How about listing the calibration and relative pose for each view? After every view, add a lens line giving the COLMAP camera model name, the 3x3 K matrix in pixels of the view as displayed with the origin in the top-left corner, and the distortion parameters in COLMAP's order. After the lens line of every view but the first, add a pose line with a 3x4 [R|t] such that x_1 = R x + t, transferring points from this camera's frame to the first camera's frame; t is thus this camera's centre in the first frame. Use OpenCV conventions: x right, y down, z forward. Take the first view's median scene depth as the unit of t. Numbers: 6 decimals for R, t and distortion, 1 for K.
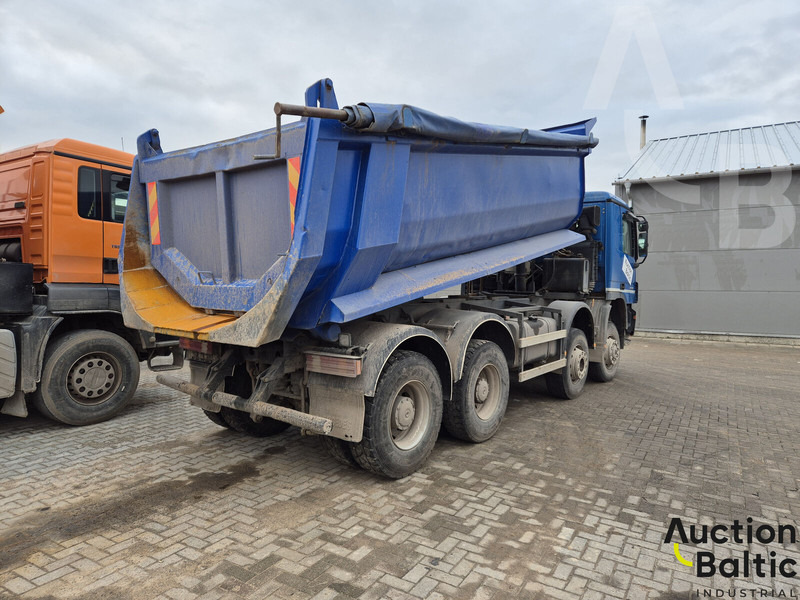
lens RADIAL K [[557.3, 0, 397.8], [0, 557.3, 298.7], [0, 0, 1]] dist [0.056189, -0.008063]
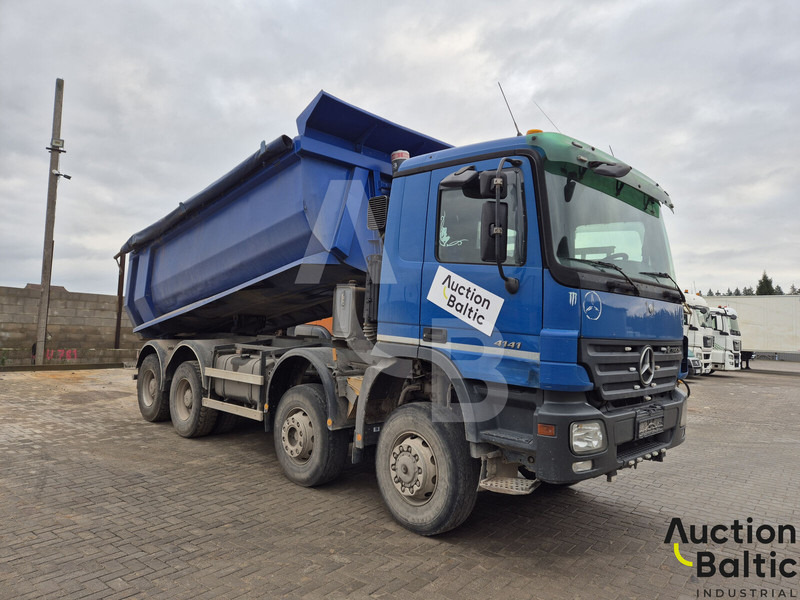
lens RADIAL K [[557.3, 0, 400.7], [0, 557.3, 300.2], [0, 0, 1]] dist [0.056189, -0.008063]
pose [[-0.195949, -0.061977, -0.978654, 1.127714], [-0.062169, 0.996778, -0.050677, -0.028324], [0.978641, 0.050912, -0.199171, 1.419993]]
